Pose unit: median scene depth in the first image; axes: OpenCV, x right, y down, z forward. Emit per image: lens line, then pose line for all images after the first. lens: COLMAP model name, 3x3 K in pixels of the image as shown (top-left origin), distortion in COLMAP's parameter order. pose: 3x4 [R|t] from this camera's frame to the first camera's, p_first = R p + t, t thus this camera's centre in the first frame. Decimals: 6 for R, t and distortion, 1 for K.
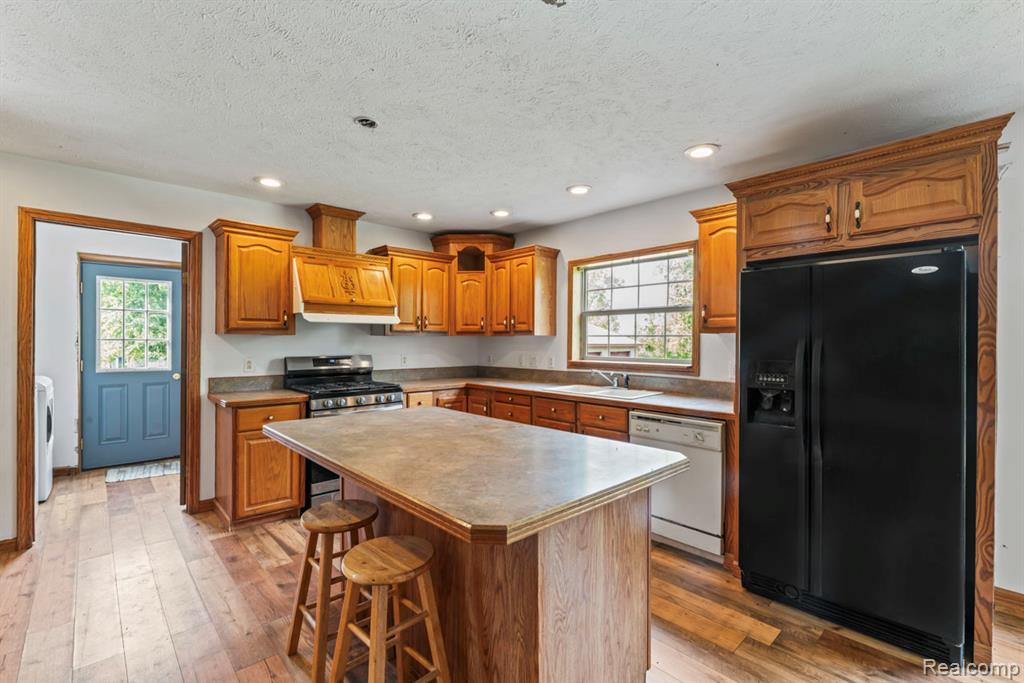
lens RADIAL K [[453.4, 0, 512.0], [0, 453.4, 341.5], [0, 0, 1]] dist [-0.002565, -0.000040]
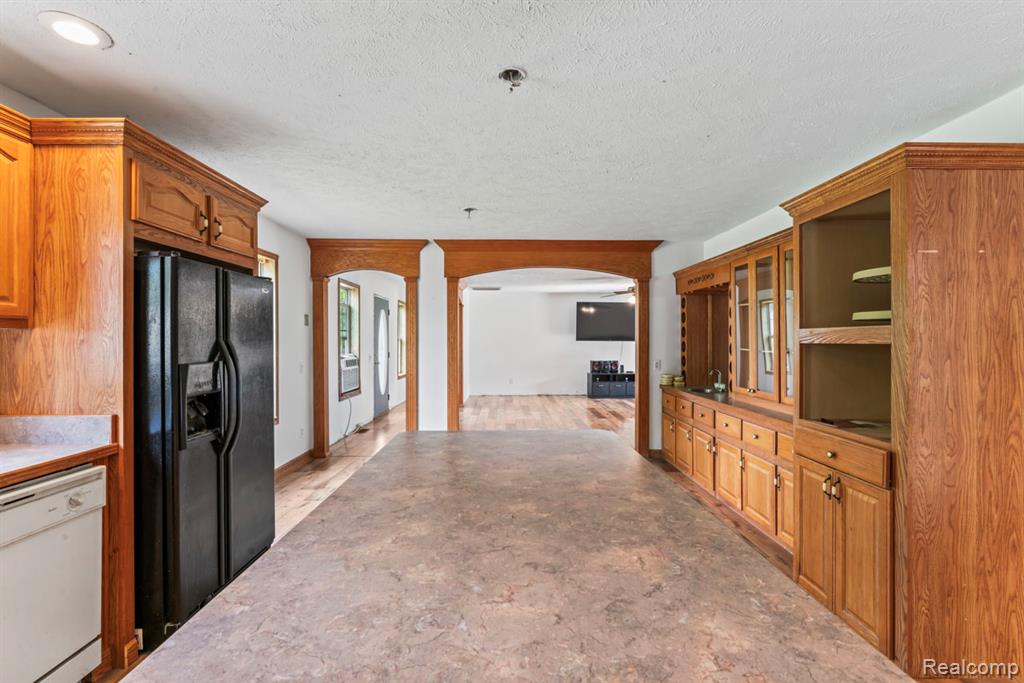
lens RADIAL K [[451.8, 0, 507.1], [0, 451.8, 340.1], [0, 0, 1]] dist [-0.001975, -0.000430]
pose [[-0.731453, -0.002392, 0.681887, -0.291789], [-0.001542, 0.999997, 0.001854, -0.004166], [-0.681890, 0.000305, -0.731455, 0.728705]]
